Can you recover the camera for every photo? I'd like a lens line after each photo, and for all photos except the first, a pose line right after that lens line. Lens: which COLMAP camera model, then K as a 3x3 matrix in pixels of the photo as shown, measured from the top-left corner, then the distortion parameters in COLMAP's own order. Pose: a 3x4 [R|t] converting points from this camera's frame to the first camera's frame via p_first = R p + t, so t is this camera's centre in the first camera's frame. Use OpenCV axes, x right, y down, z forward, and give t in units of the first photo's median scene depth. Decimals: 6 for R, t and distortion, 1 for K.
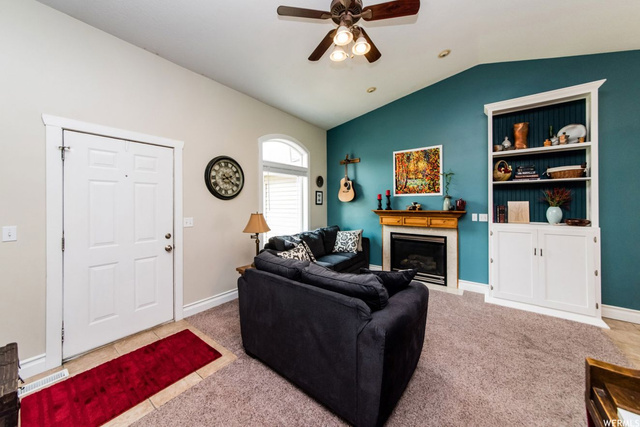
lens RADIAL K [[228.4, 0, 324.1], [0, 228.4, 198.9], [0, 0, 1]] dist [0.002538, 0.000941]
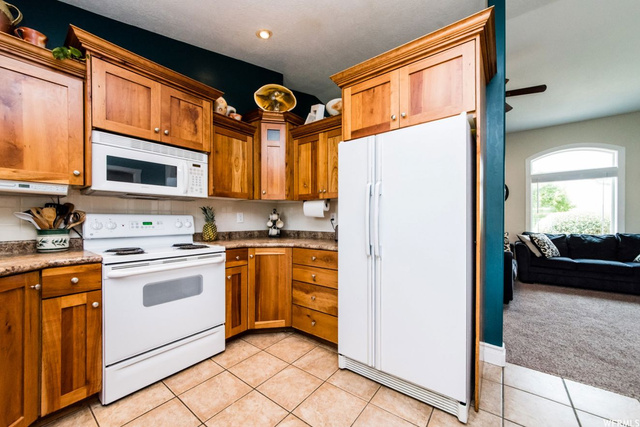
lens RADIAL K [[228.4, 0, 336.0], [0, 228.4, 218.6], [0, 0, 1]] dist [0.002538, 0.000941]
pose [[0.032075, 0.010825, -0.999427, 0.967659], [0.011144, 0.999875, 0.011187, 0.056021], [0.999423, -0.011497, 0.031950, -0.143553]]
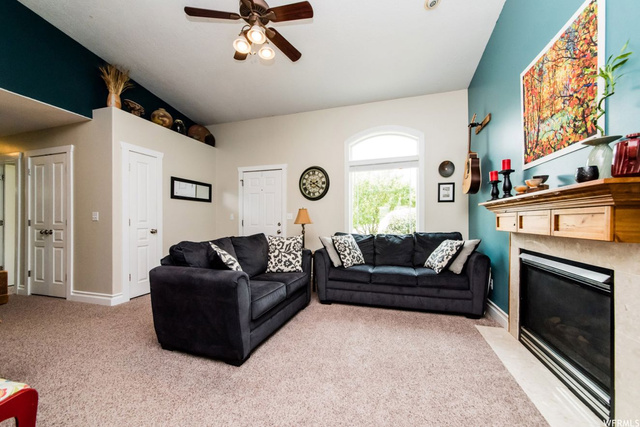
lens RADIAL K [[228.4, 0, 325.9], [0, 228.4, 215.2], [0, 0, 1]] dist [0.002538, 0.000941]
pose [[0.353845, -0.014567, -0.935191, 0.667131], [0.022554, 0.999721, -0.007038, 0.082495], [0.935032, -0.018602, 0.354075, 0.515635]]
